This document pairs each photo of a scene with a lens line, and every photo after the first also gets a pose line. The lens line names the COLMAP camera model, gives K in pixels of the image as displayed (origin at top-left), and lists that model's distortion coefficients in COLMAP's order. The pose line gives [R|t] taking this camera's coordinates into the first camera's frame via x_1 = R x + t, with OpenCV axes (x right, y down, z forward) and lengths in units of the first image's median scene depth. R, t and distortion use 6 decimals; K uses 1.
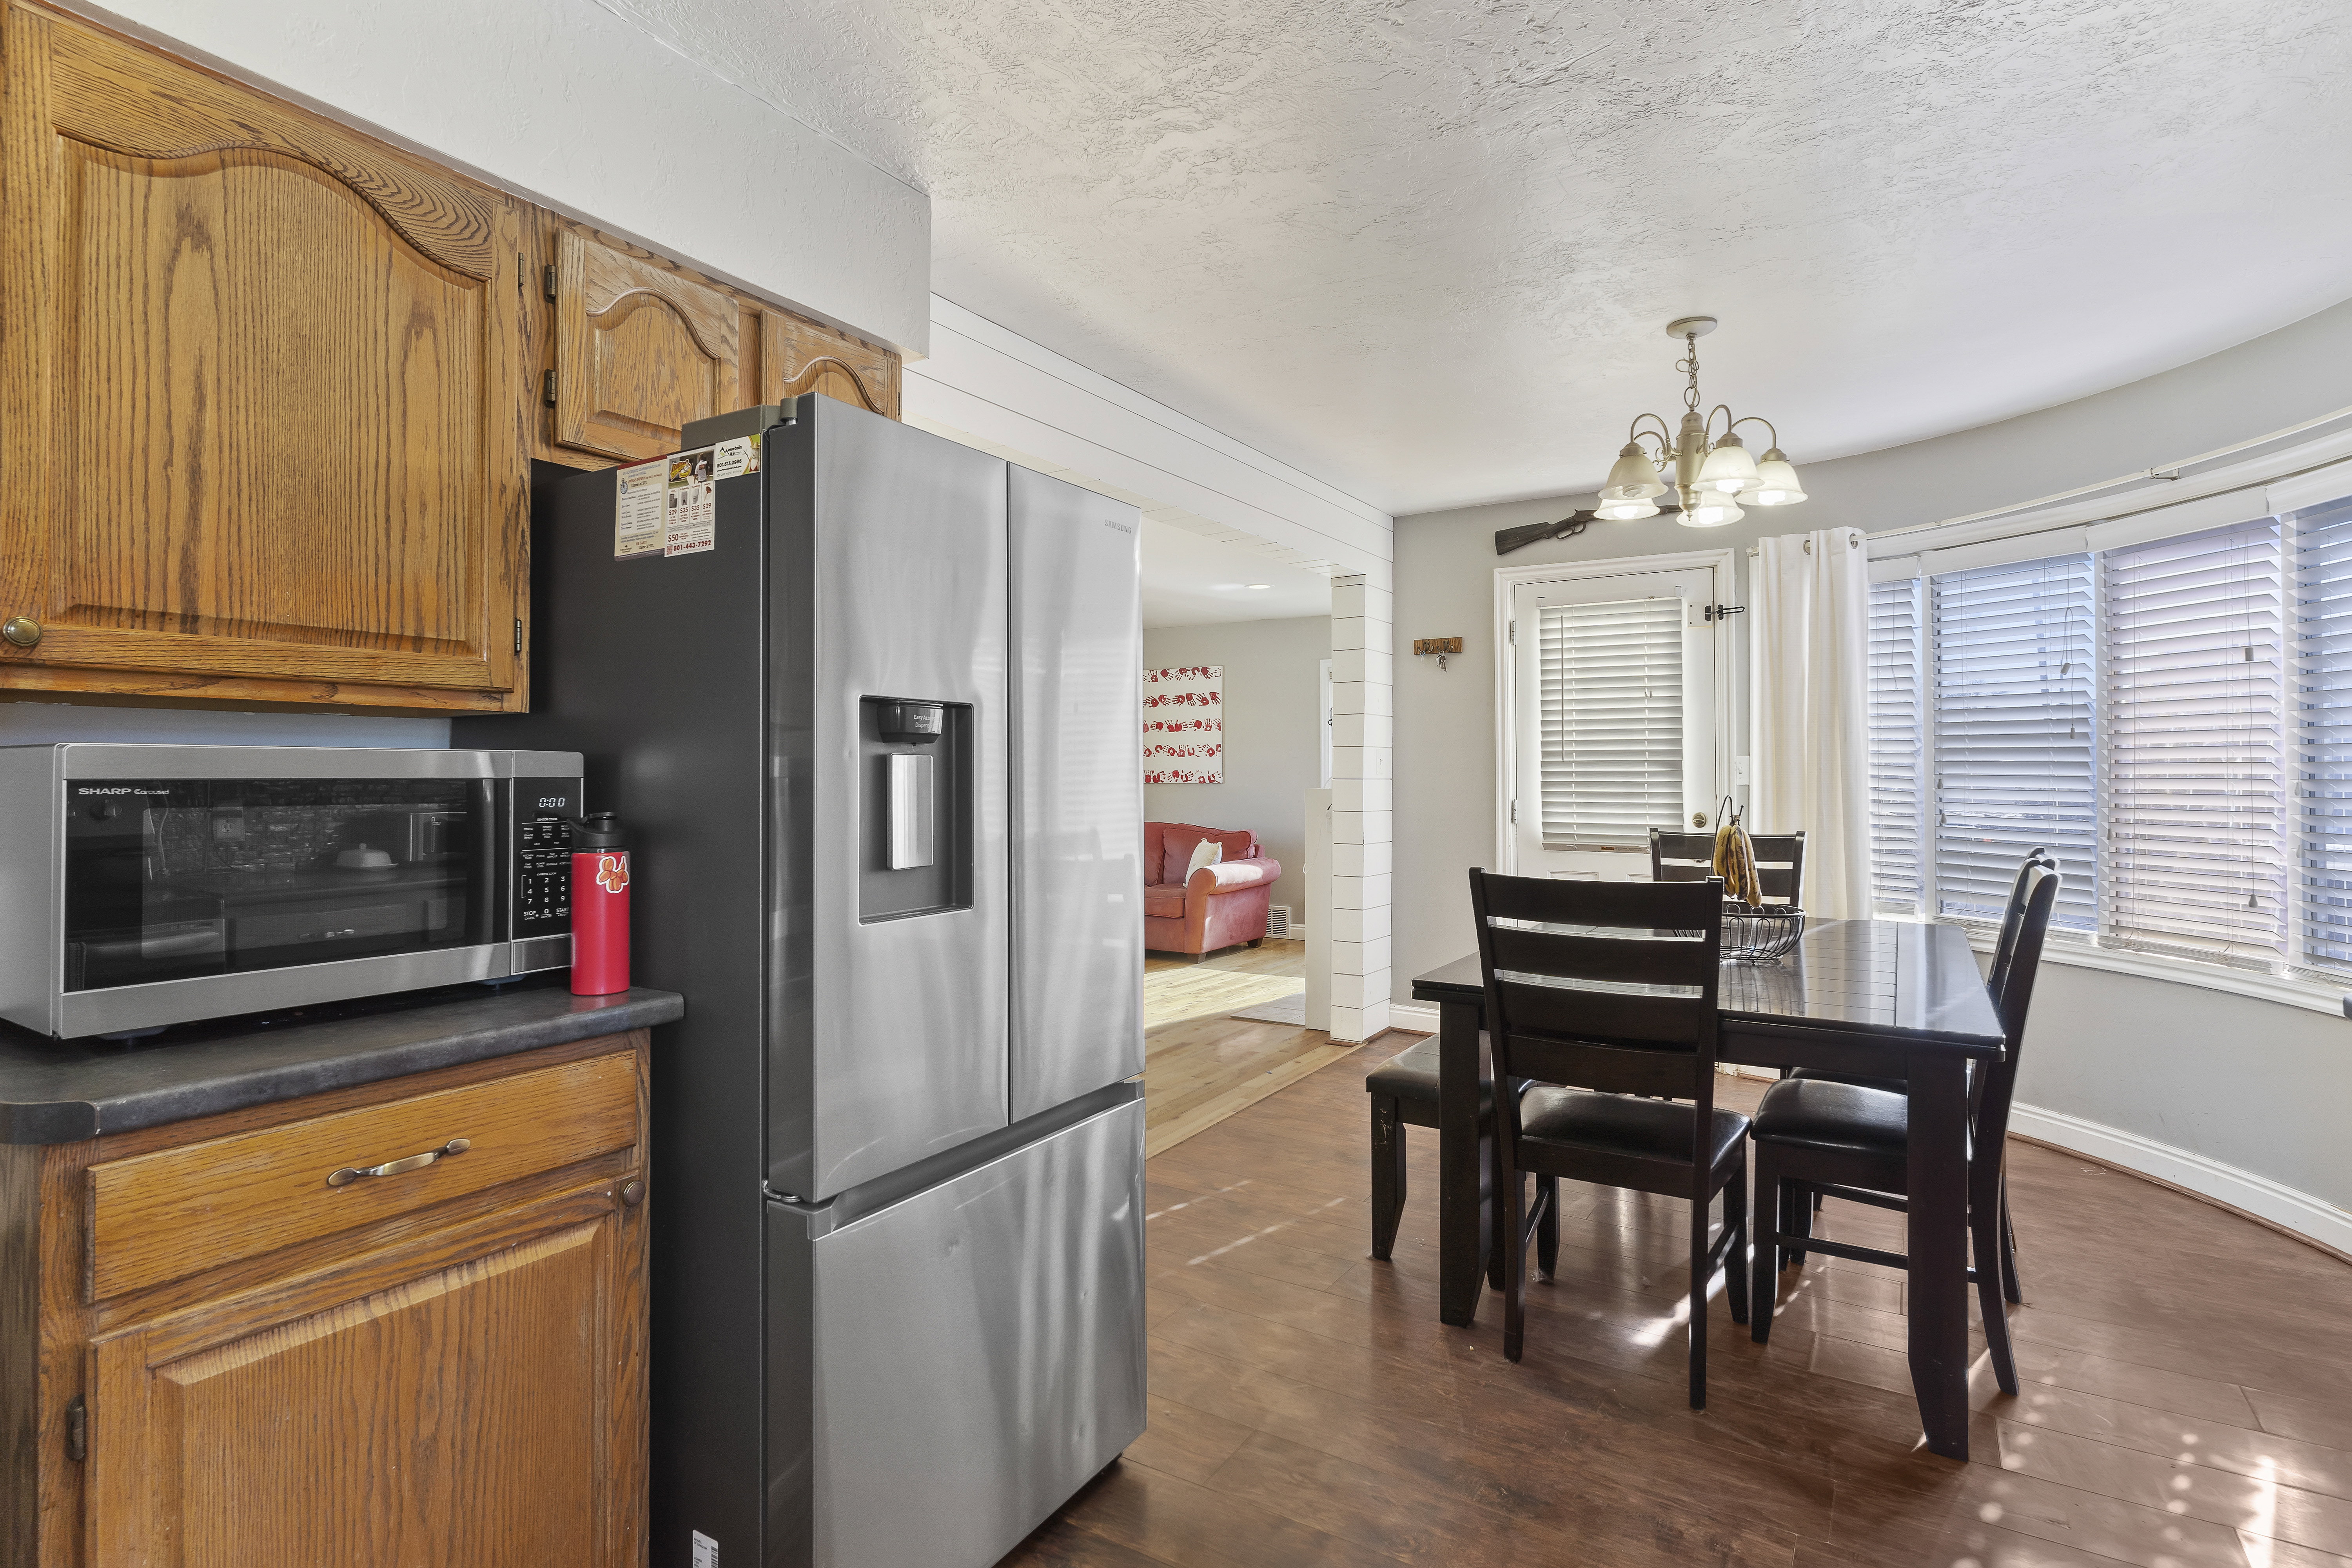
lens RADIAL K [[1152.6, 0, 1152.5], [0, 1152.6, 763.3], [0, 0, 1]] dist [-0.000814, 0.002900]
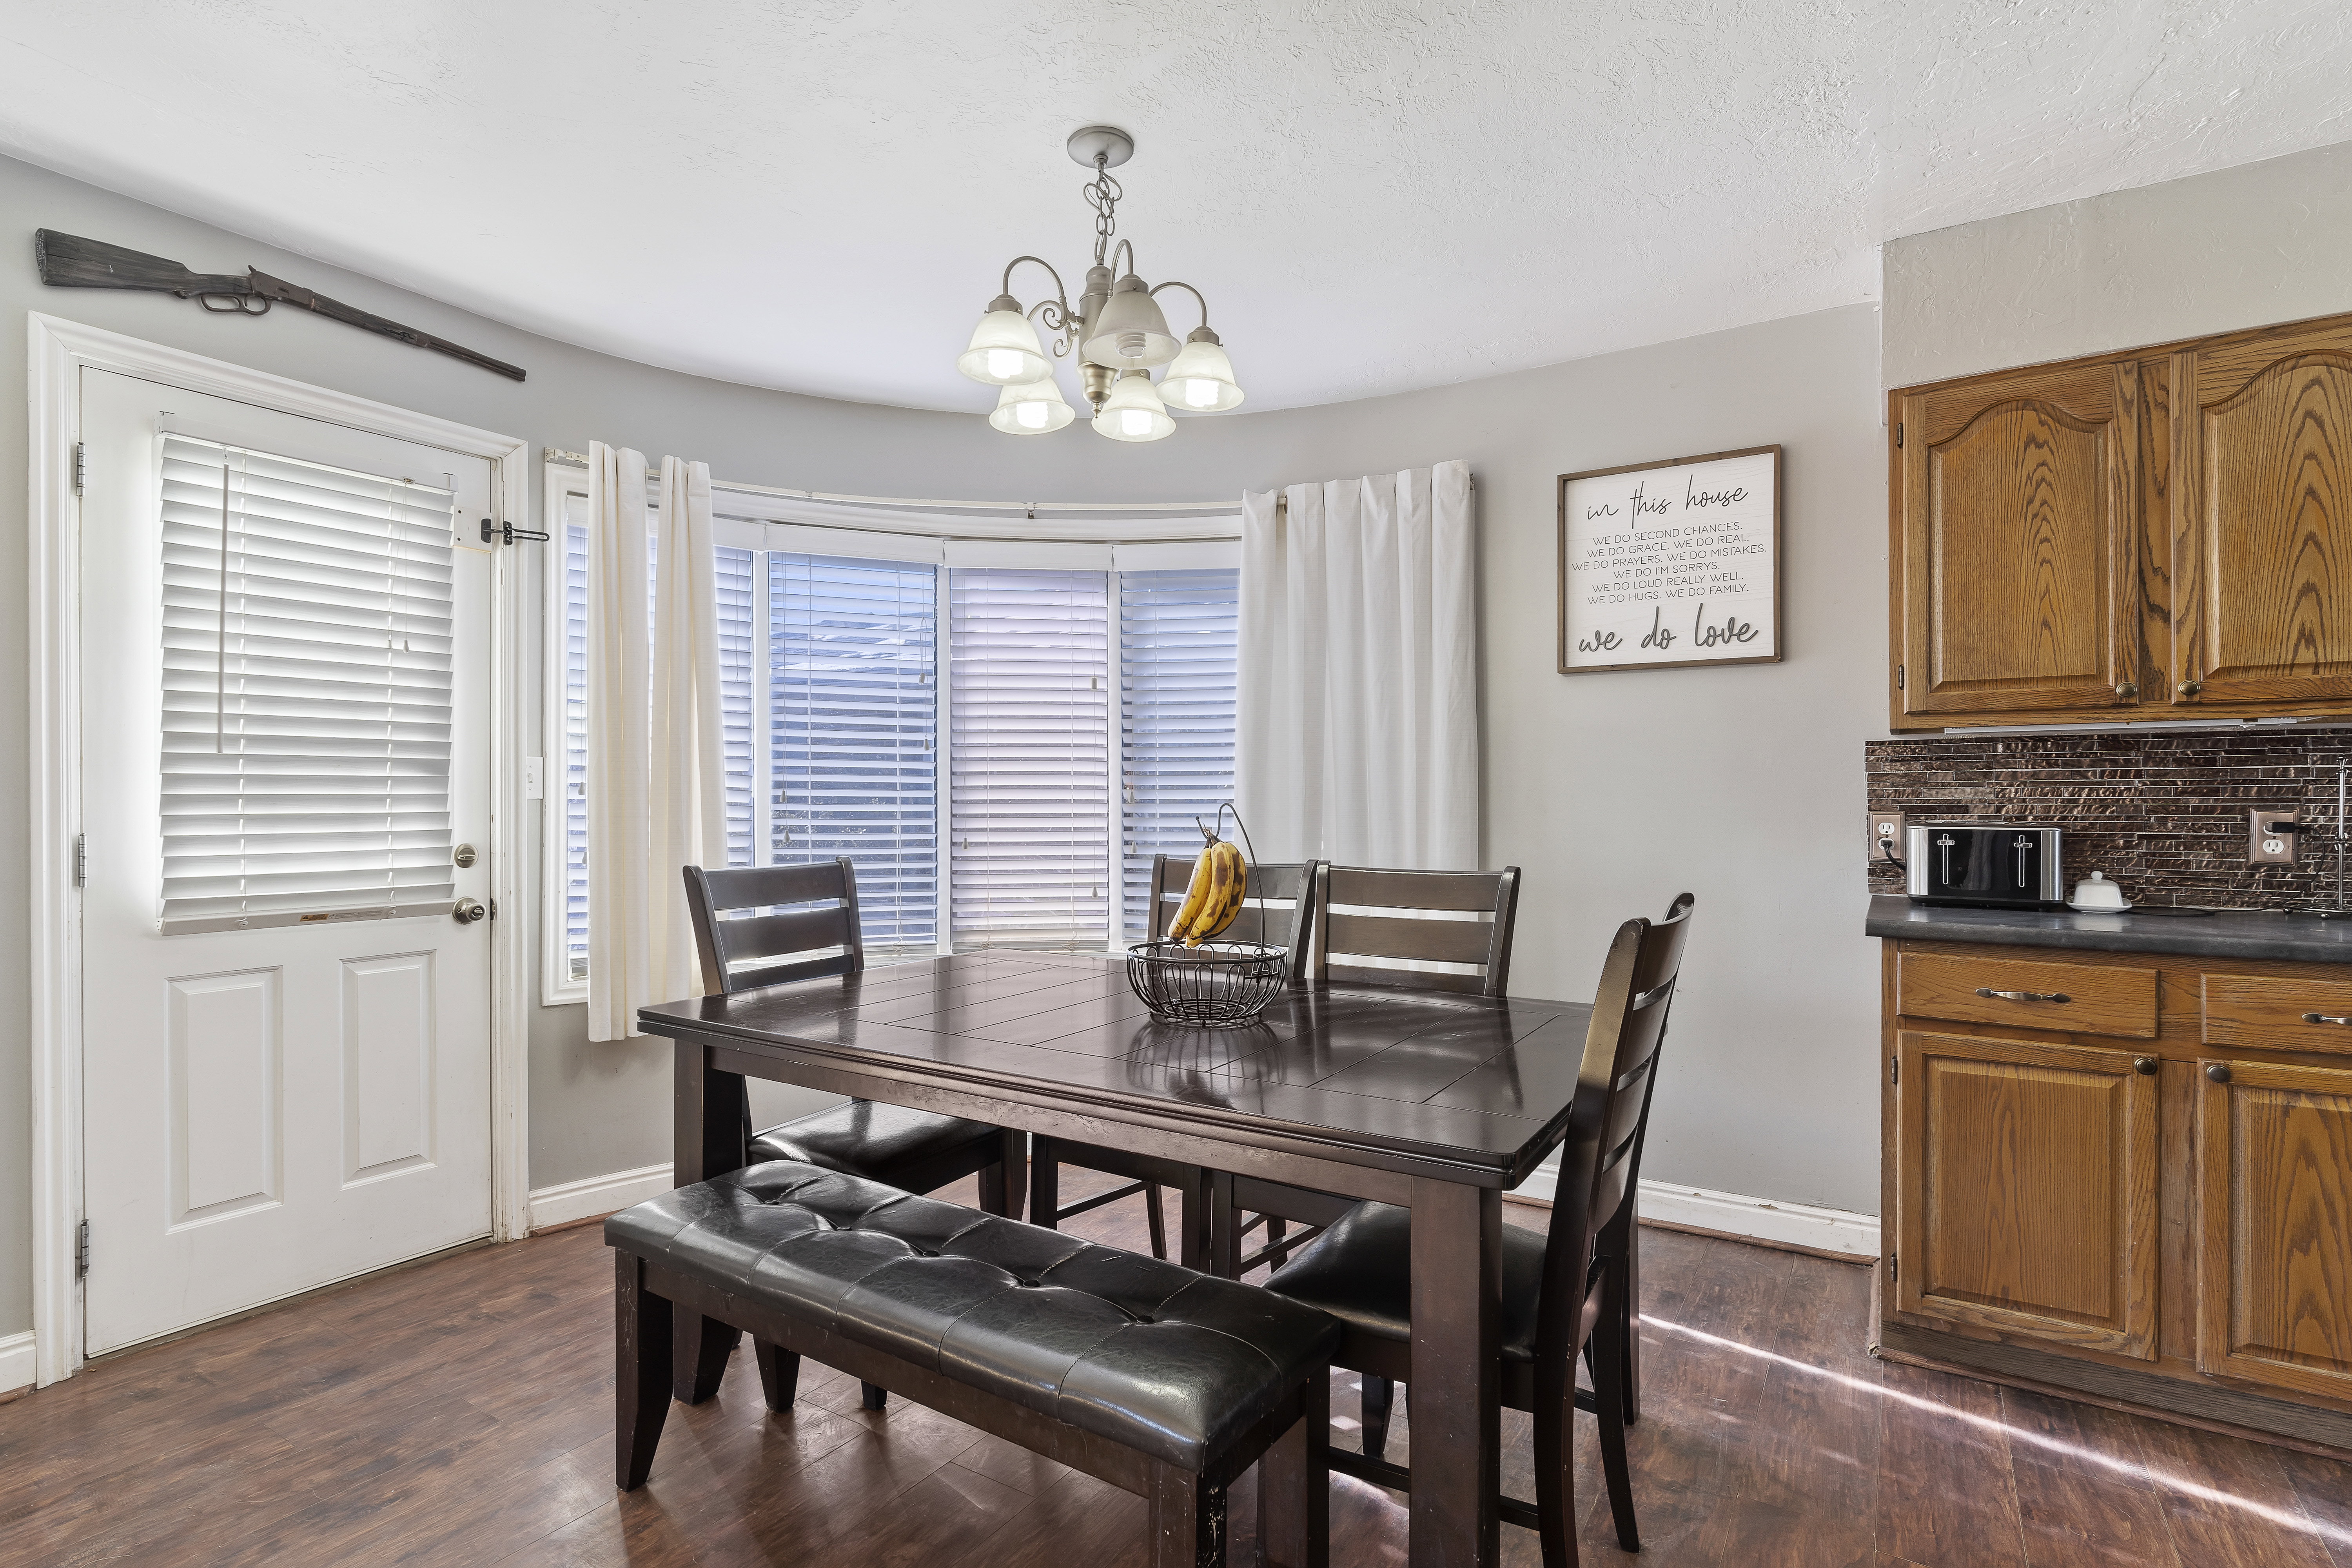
lens RADIAL K [[1152.6, 0, 1162.3], [0, 1152.6, 789.0], [0, 0, 1]] dist [-0.000814, 0.002900]
pose [[-0.003822, 0.005675, 0.999977, -0.148680], [-0.006740, 0.999961, -0.005700, 0.013289], [-0.999970, -0.006762, -0.003784, 0.593114]]
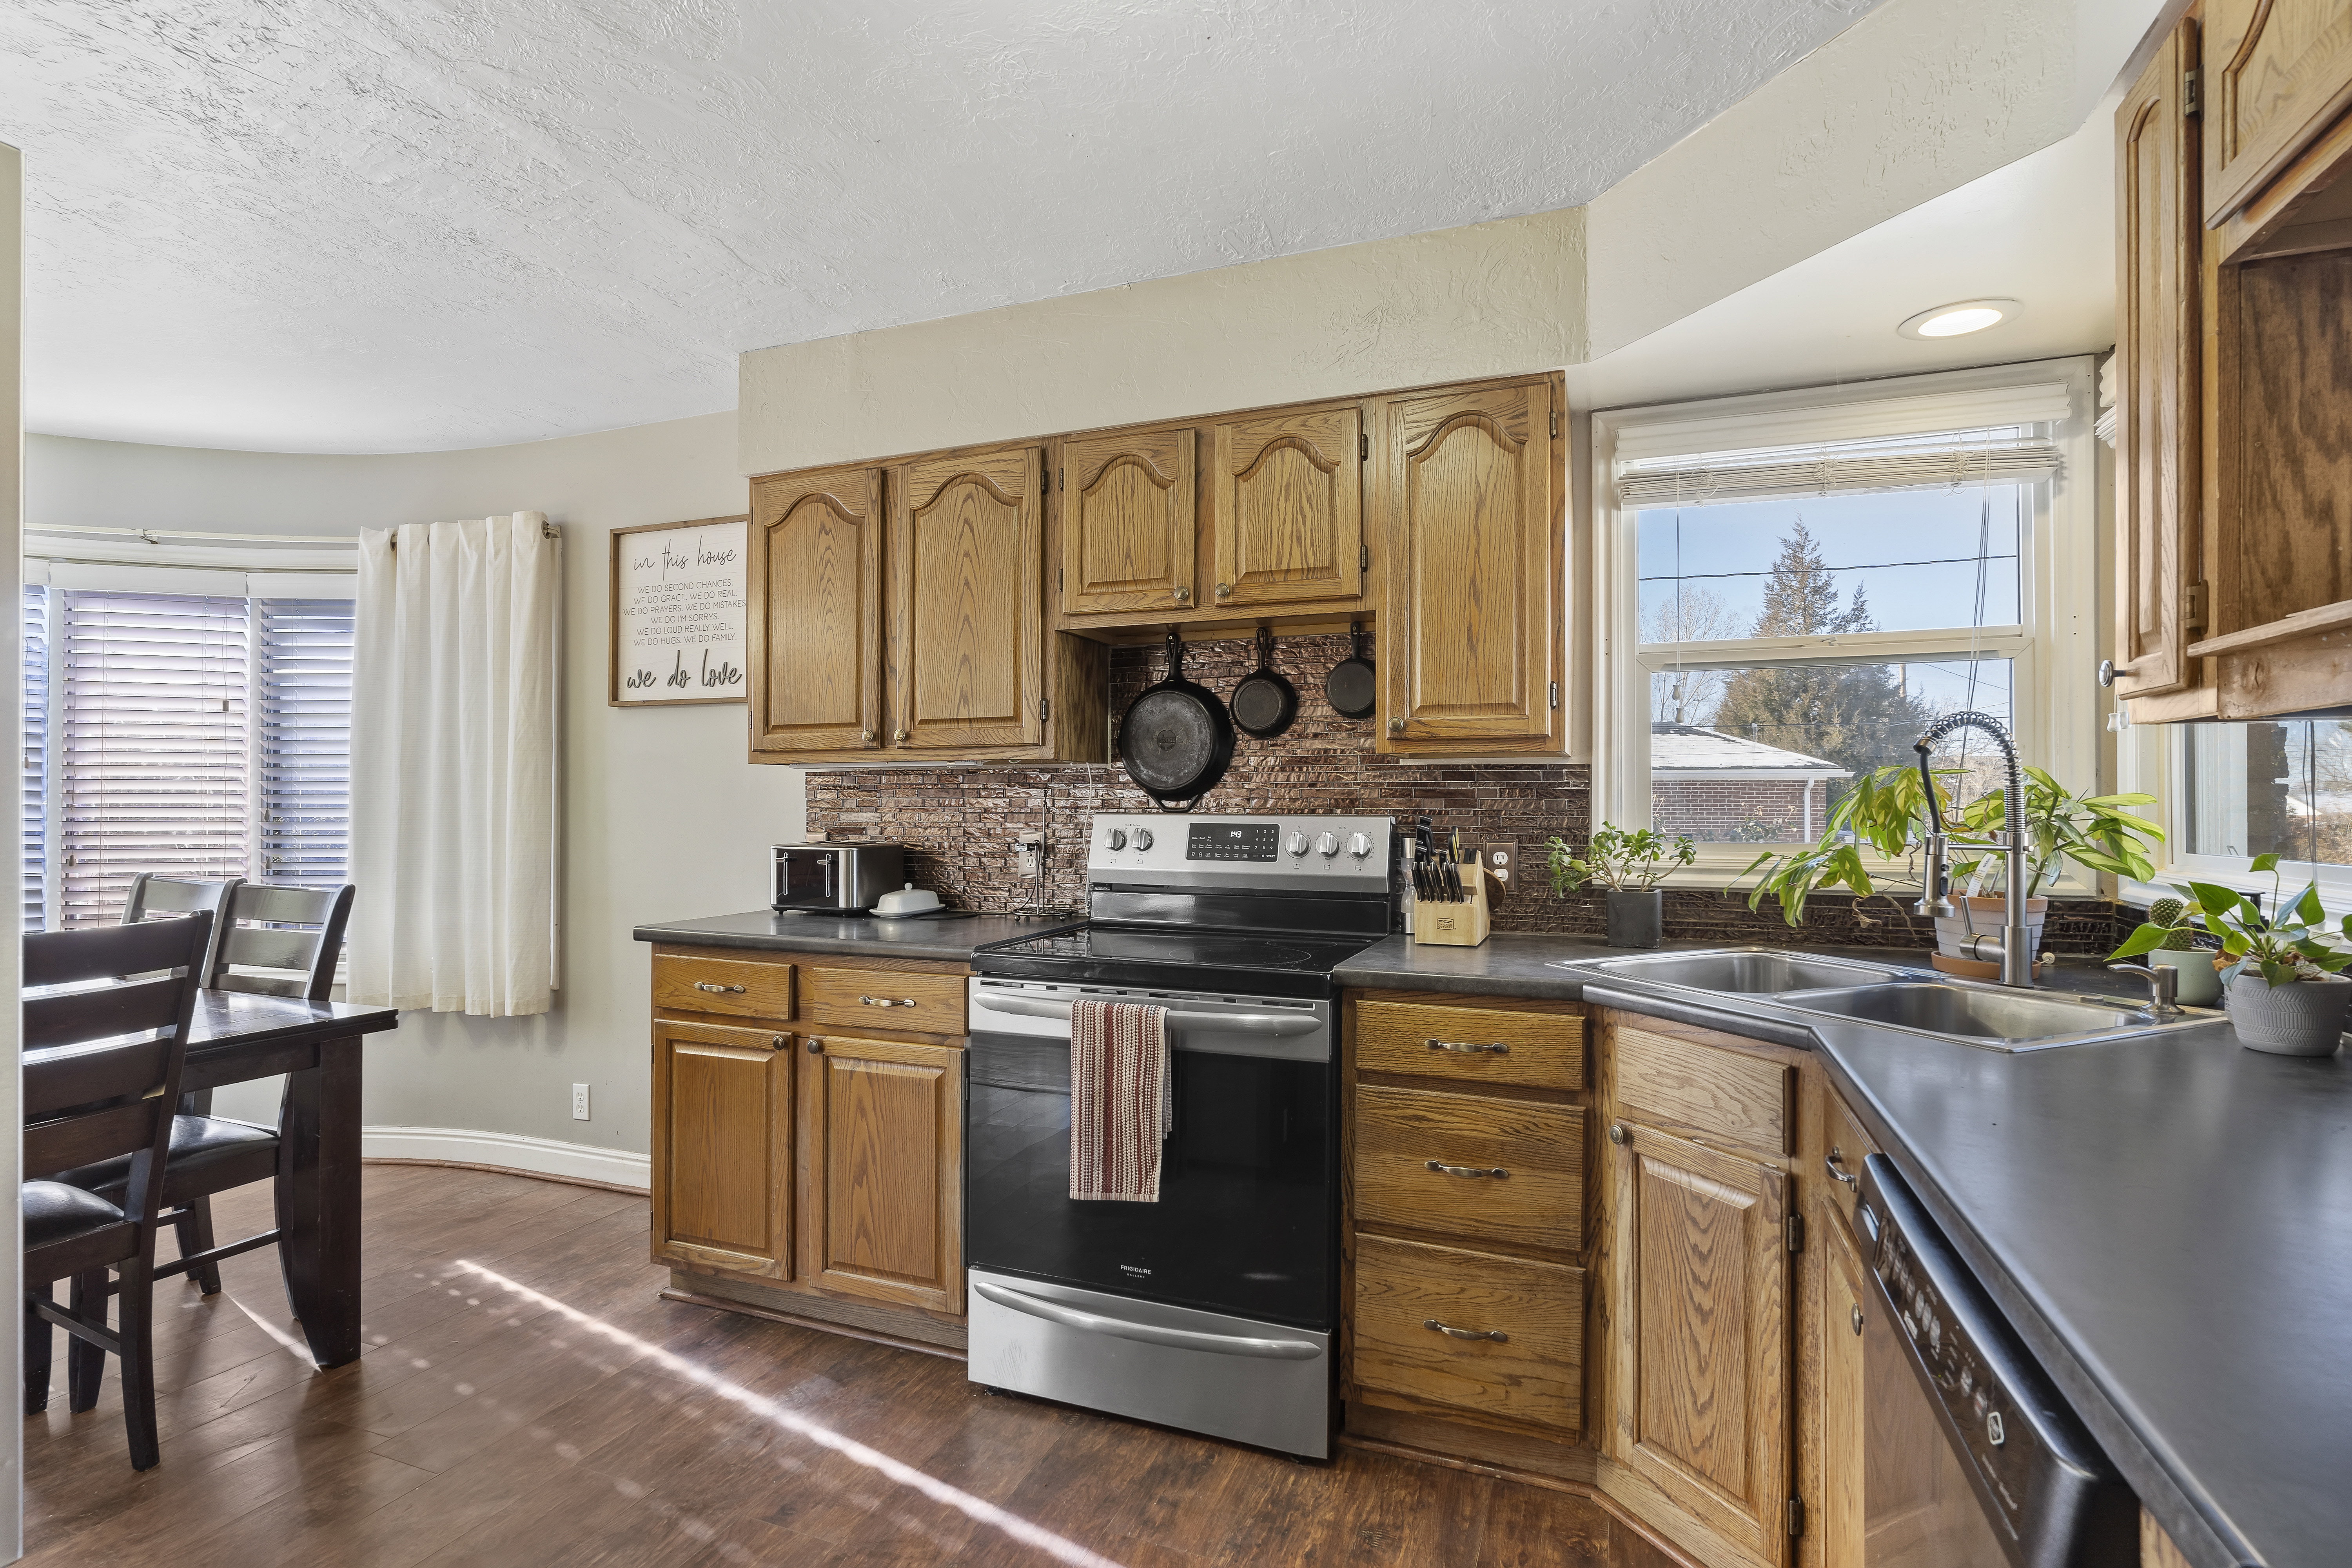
lens RADIAL K [[1152.6, 0, 1161.6], [0, 1152.6, 785.1], [0, 0, 1]] dist [-0.000814, 0.002900]
pose [[-0.181043, 0.012320, 0.983398, -0.274264], [-0.009307, 0.999855, -0.014239, -0.001011], [-0.983431, -0.011731, -0.180902, 0.155179]]
